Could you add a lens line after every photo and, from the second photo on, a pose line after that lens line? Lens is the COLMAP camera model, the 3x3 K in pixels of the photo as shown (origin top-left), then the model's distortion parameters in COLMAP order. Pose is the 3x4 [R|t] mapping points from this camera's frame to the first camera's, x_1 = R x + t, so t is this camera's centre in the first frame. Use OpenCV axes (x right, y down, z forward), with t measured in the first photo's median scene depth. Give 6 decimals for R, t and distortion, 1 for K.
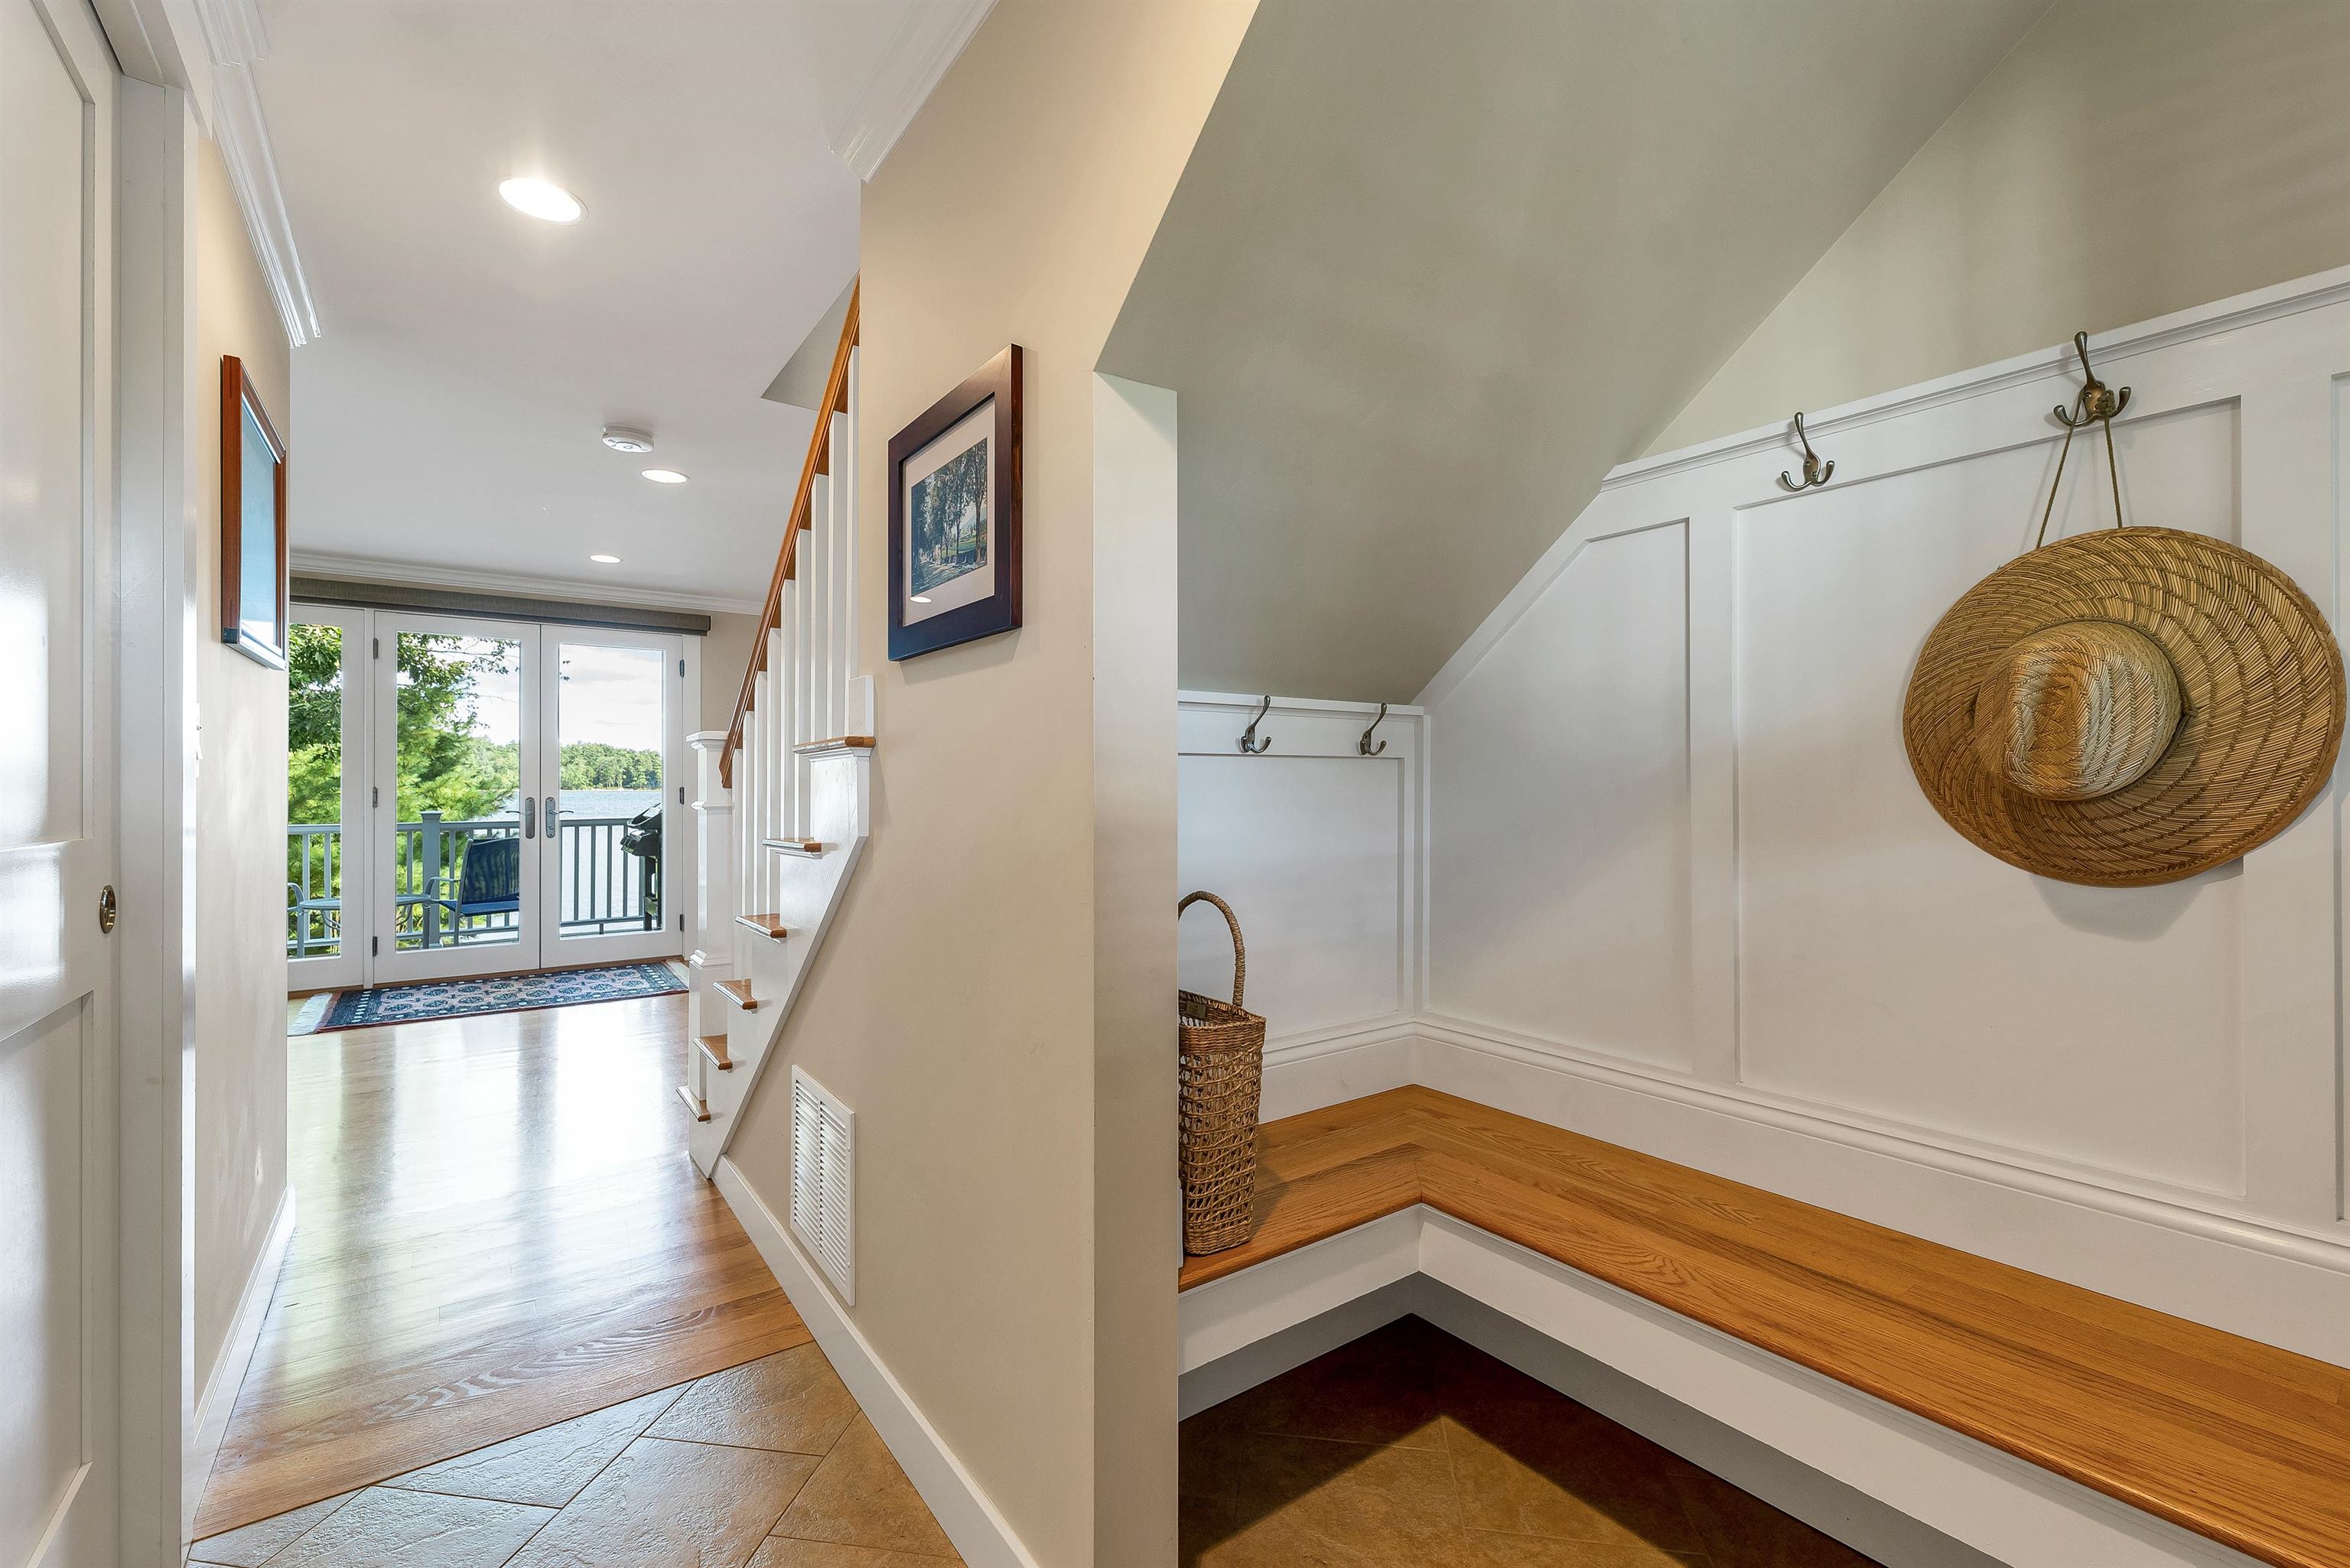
lens RADIAL K [[990.5, 0, 1170.8], [0, 990.5, 786.7], [0, 0, 1]] dist [0.002595, -0.000242]
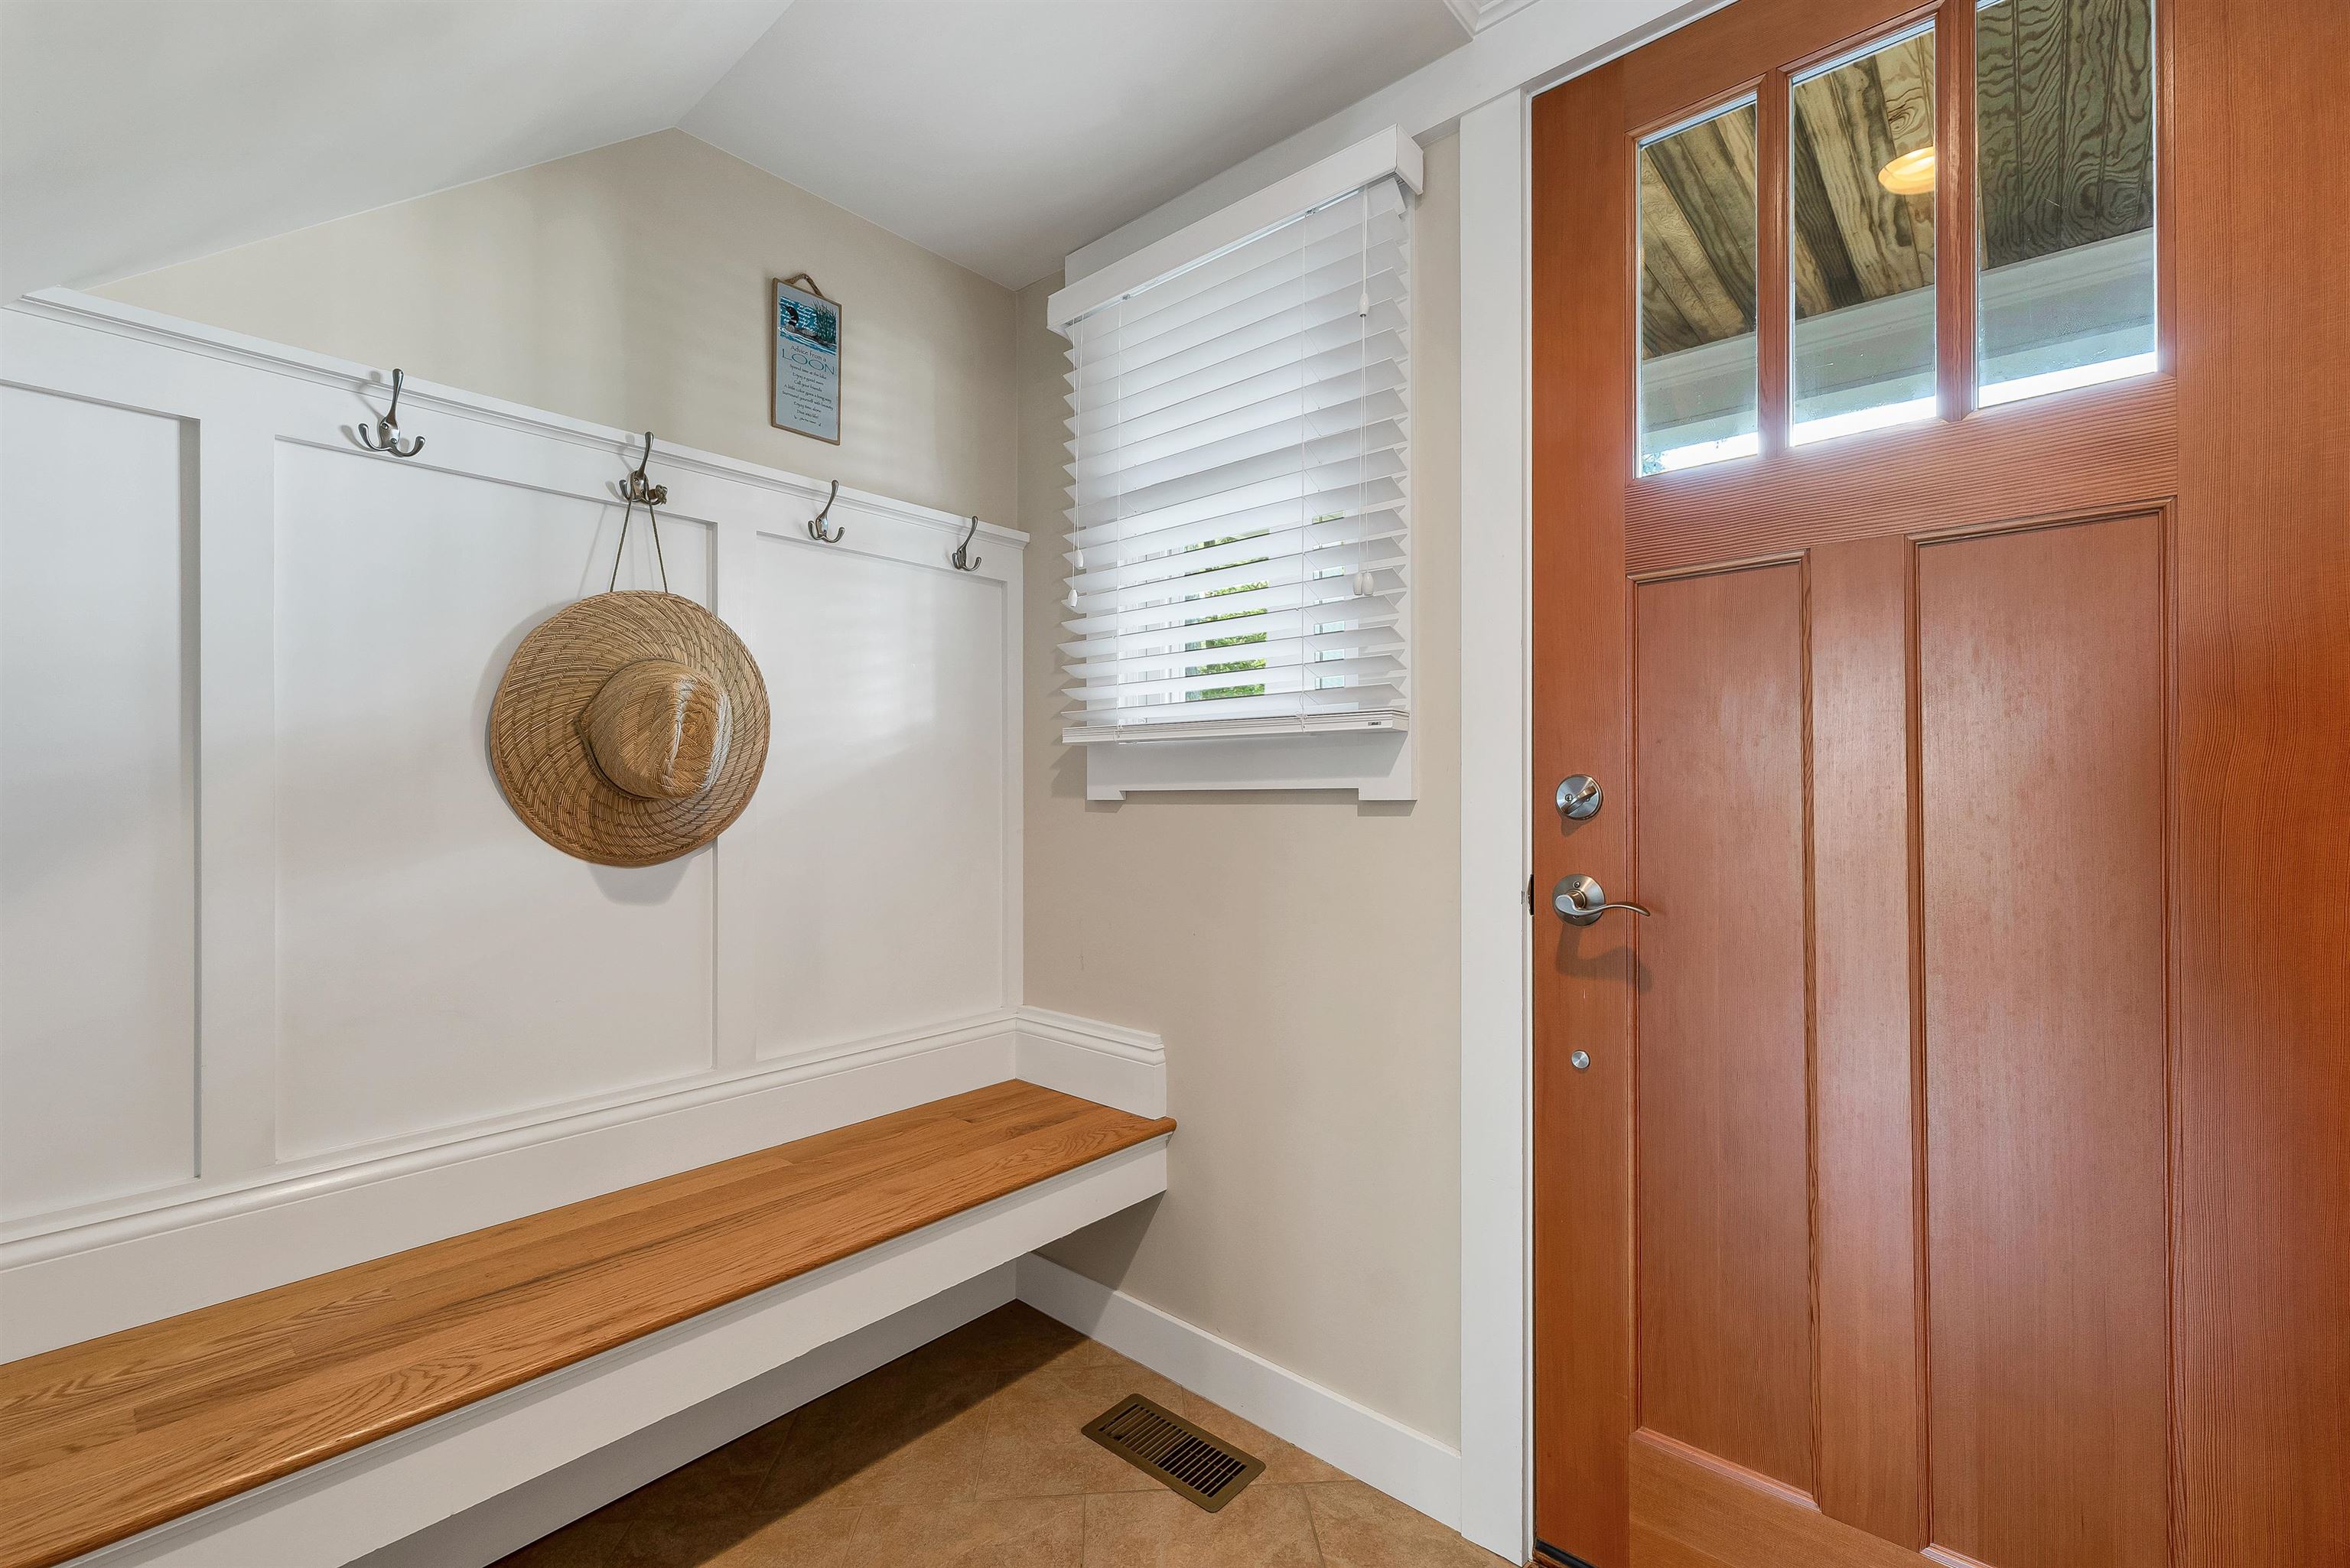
lens RADIAL K [[970.3, 0, 1164.1], [0, 970.3, 797.9], [0, 0, 1]] dist [0.000964, 0.000124]
pose [[-0.203061, -0.007053, 0.979141, -0.423759], [0.000960, 0.999972, 0.007402, 0.003100], [-0.979166, 0.002443, -0.203049, 0.584942]]
